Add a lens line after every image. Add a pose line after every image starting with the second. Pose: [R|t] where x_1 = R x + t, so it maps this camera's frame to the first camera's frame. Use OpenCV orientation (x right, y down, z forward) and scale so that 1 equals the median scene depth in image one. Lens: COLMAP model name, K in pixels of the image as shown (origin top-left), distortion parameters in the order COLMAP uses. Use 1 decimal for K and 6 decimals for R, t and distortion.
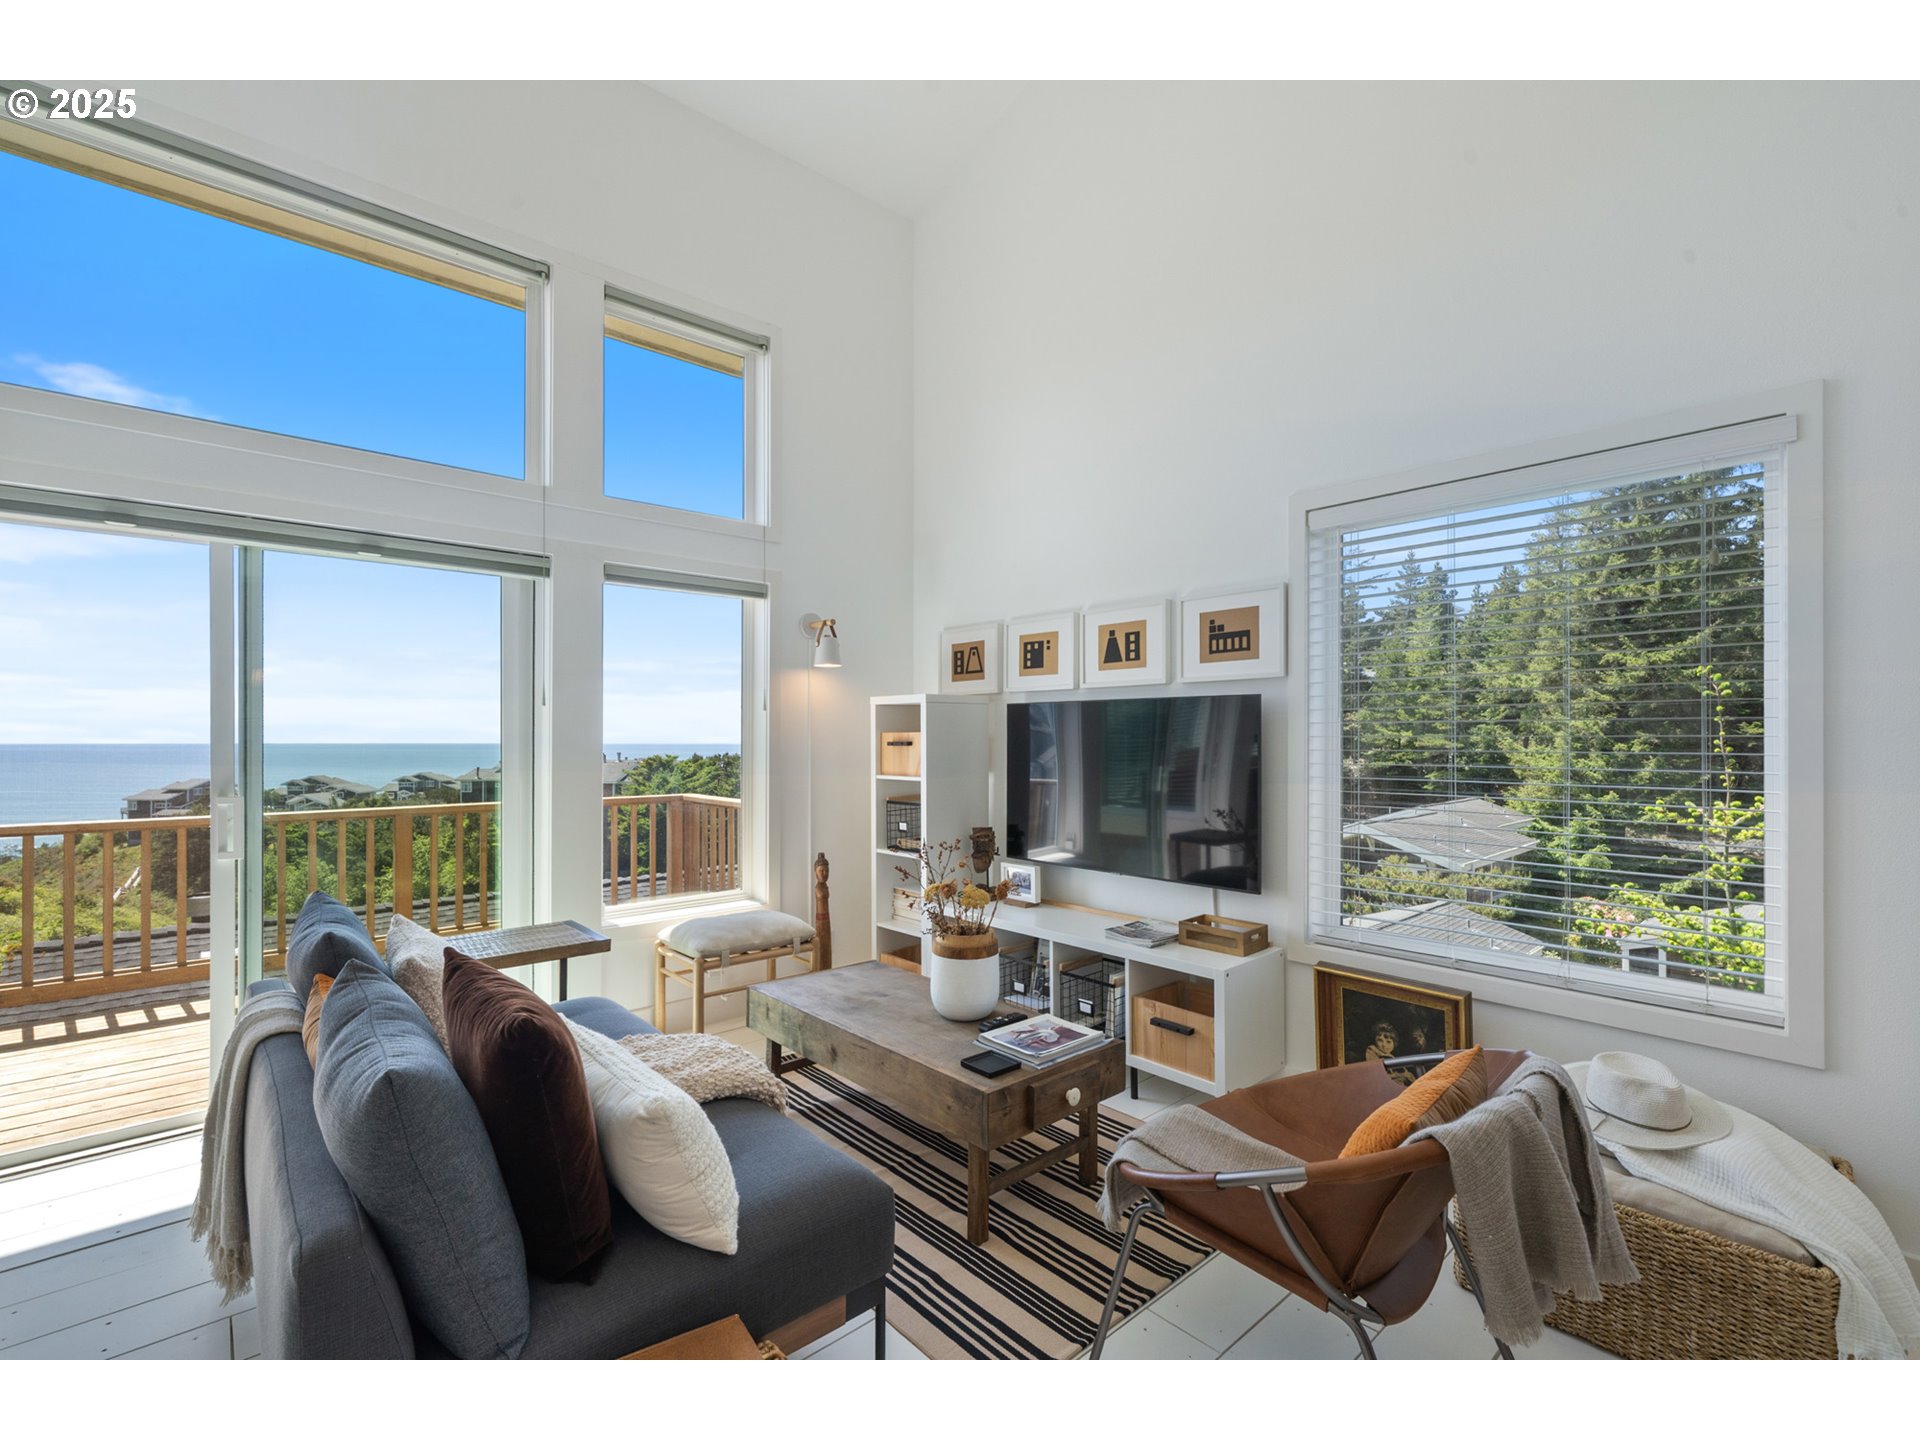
lens RADIAL K [[850.8, 0, 962.3], [0, 850.8, 731.9], [0, 0, 1]] dist [-0.000449, -0.000313]
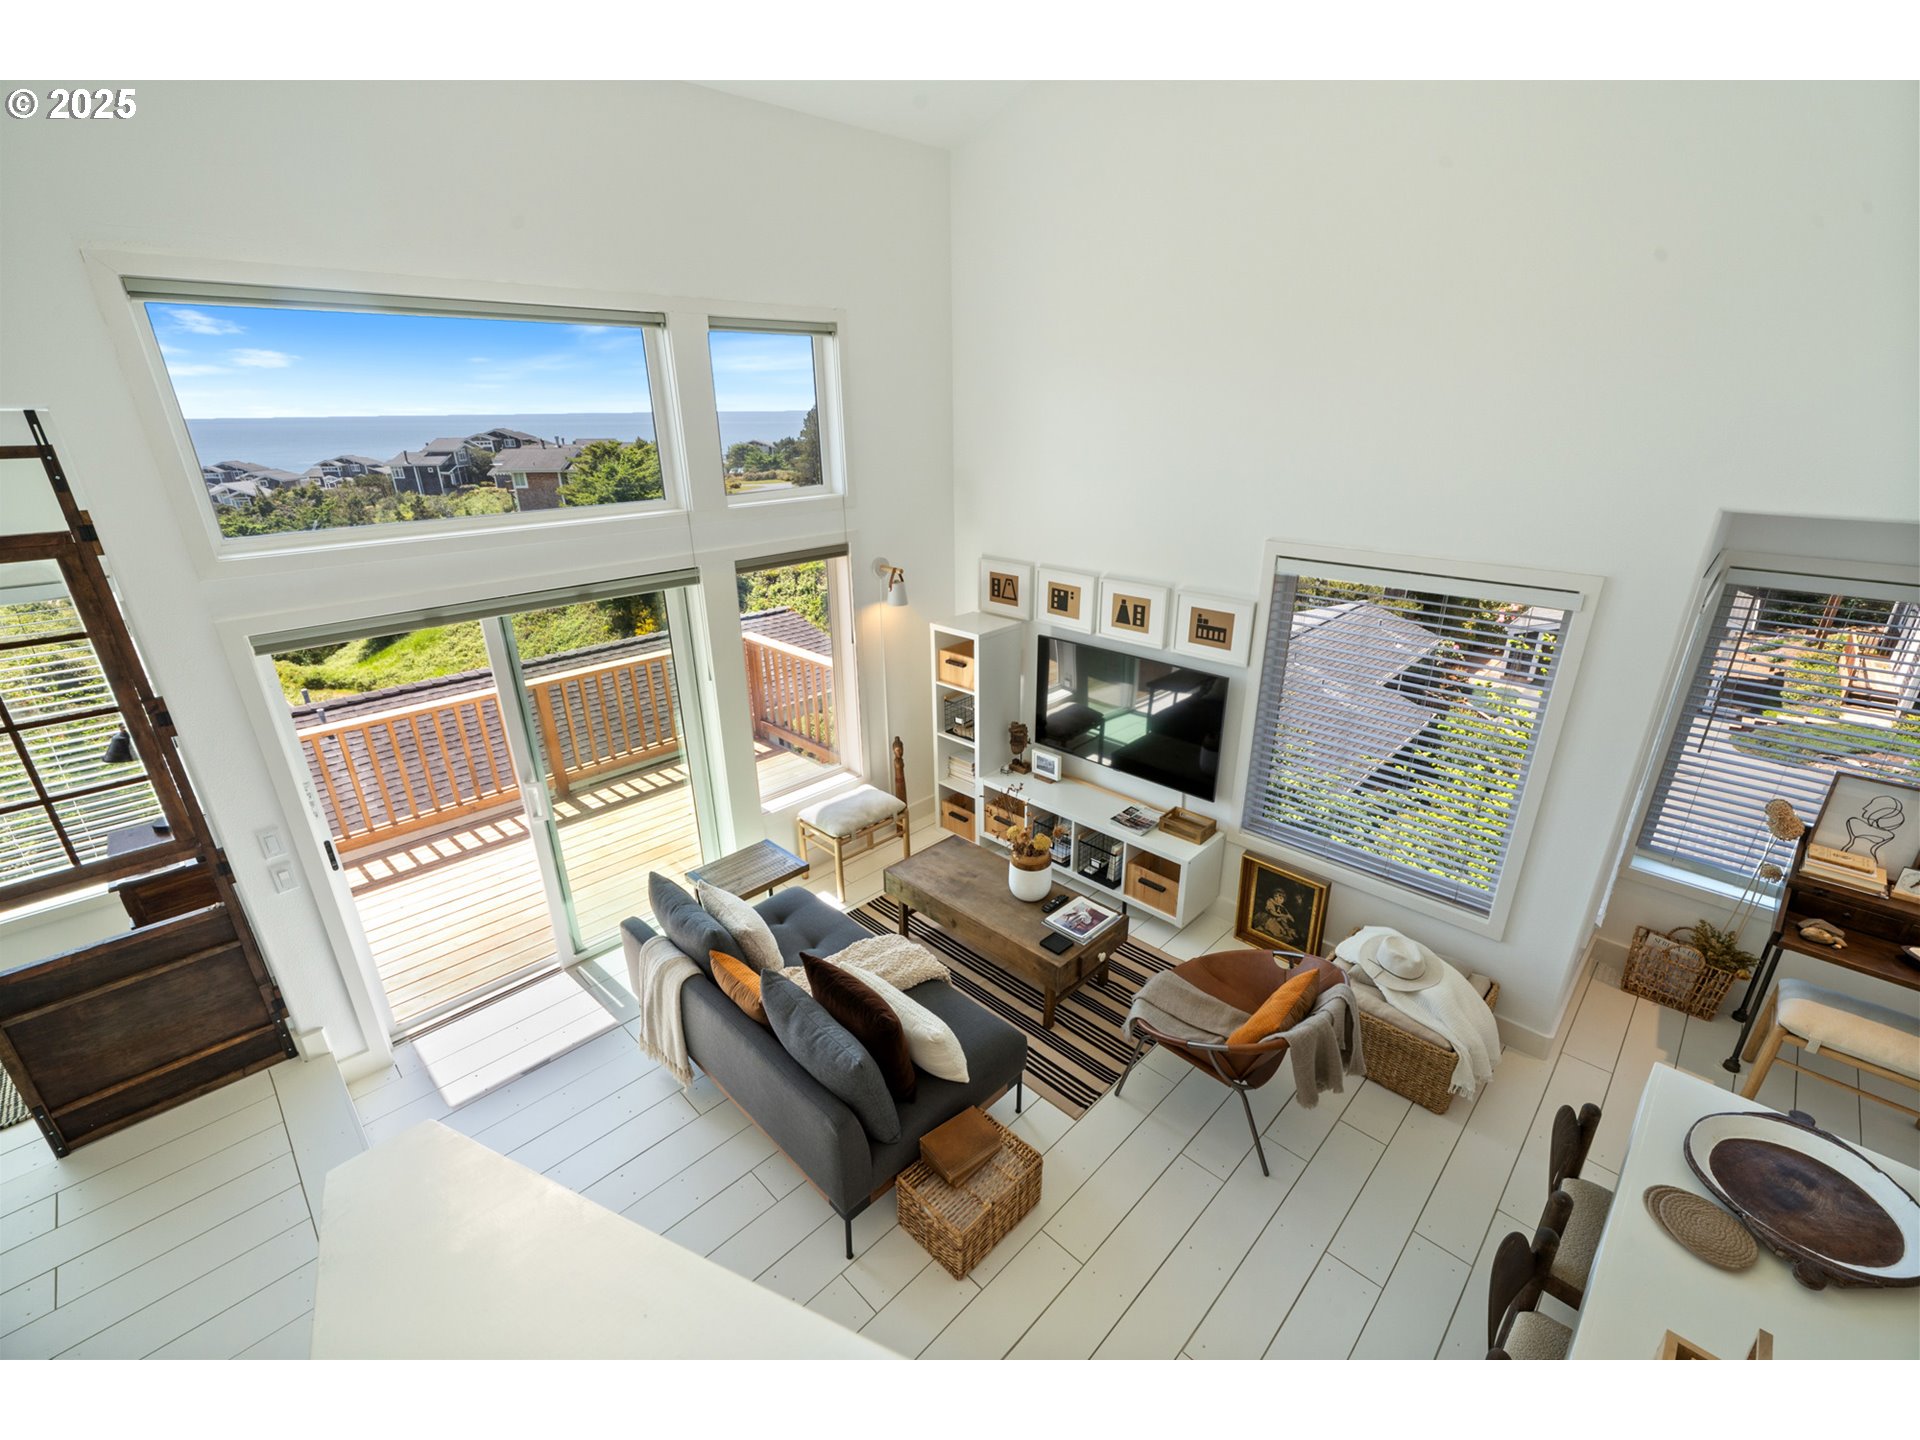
lens RADIAL K [[824.3, 0, 963.2], [0, 824.3, 730.8], [0, 0, 1]] dist [-0.000554, -0.000169]
pose [[0.998158, -0.030449, 0.052479, -0.134137], [0.008383, 0.925871, 0.377748, -0.377597], [-0.060091, -0.376612, 0.924420, -0.228908]]
